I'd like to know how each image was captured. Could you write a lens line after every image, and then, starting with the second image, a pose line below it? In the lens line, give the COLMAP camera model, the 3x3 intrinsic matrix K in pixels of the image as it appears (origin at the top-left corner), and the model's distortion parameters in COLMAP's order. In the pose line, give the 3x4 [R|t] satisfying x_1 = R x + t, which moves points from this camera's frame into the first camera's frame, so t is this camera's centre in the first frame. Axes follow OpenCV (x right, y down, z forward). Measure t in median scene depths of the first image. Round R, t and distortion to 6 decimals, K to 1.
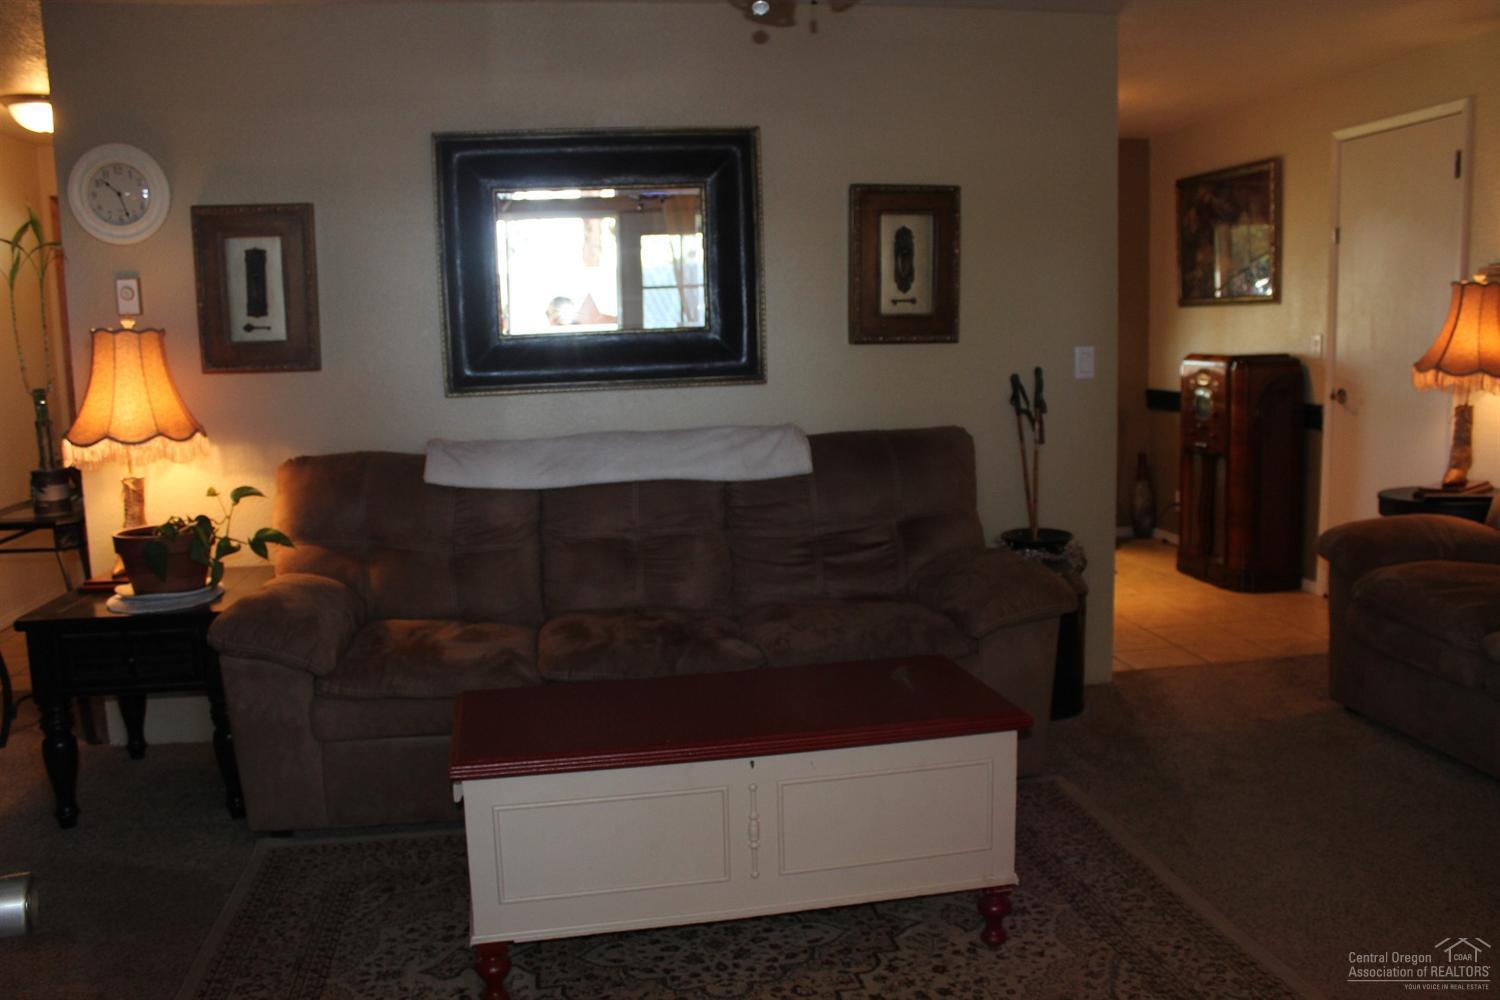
lens RADIAL K [[1236.1, 0, 750.0], [0, 1236.1, 500.0], [0, 0, 1]] dist [-0.165473, 0.137106]
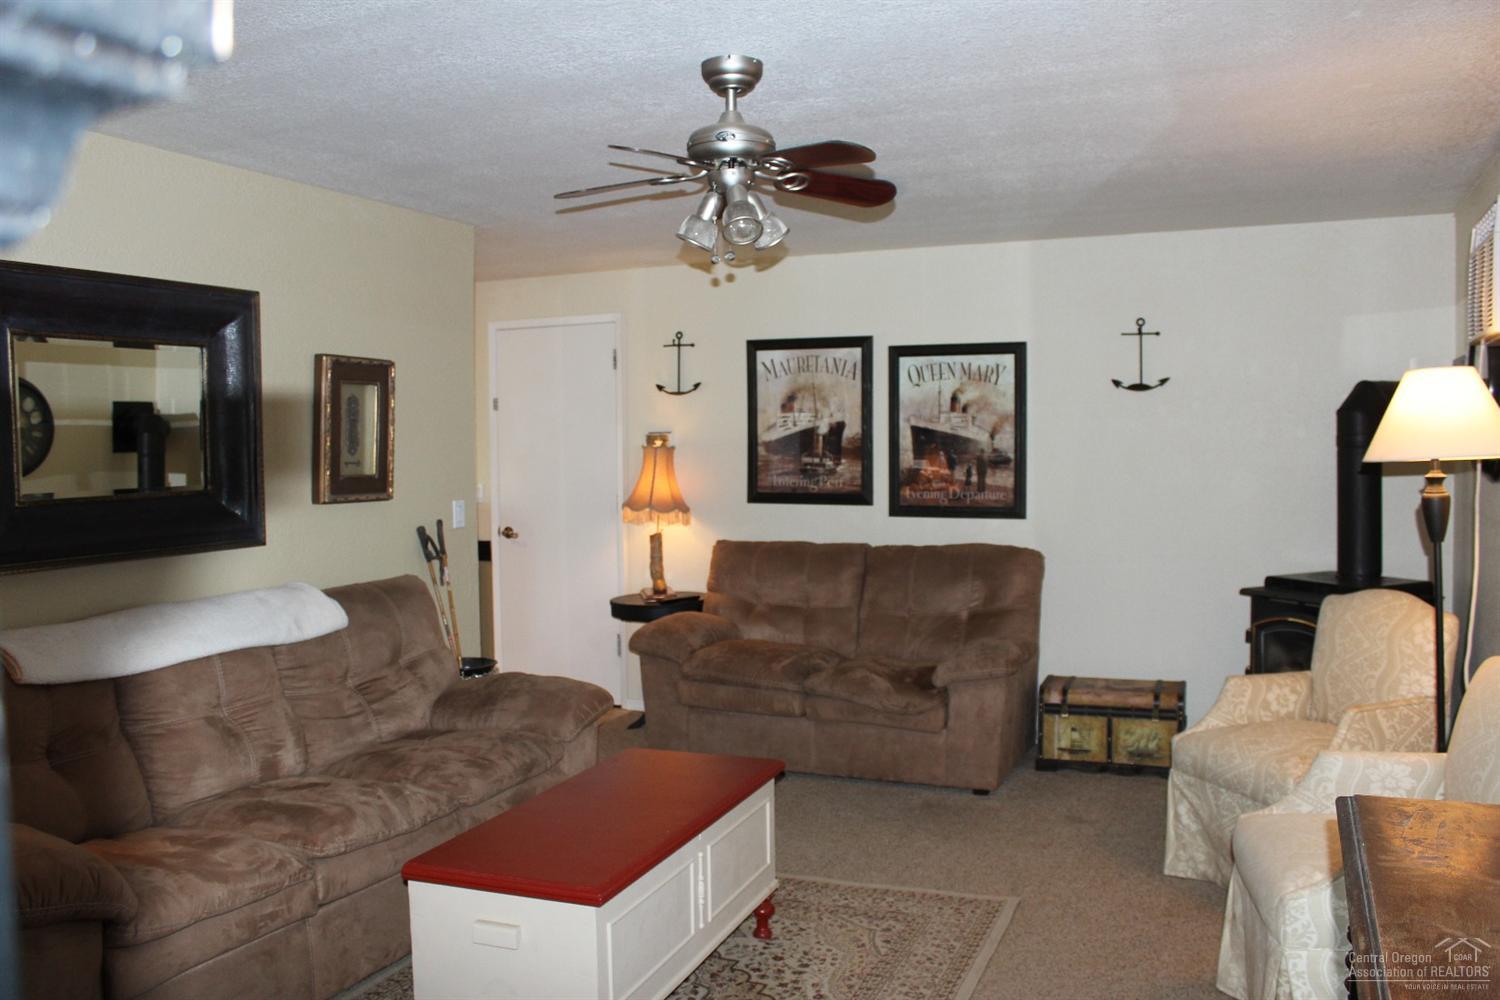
lens RADIAL K [[1236.1, 0, 750.0], [0, 1236.1, 500.0], [0, 0, 1]] dist [-0.165473, 0.137106]
pose [[0.546029, -0.020940, 0.837505, -0.582667], [0.121130, 0.991156, -0.054192, -0.029429], [-0.828963, 0.131038, 0.543736, 0.131322]]
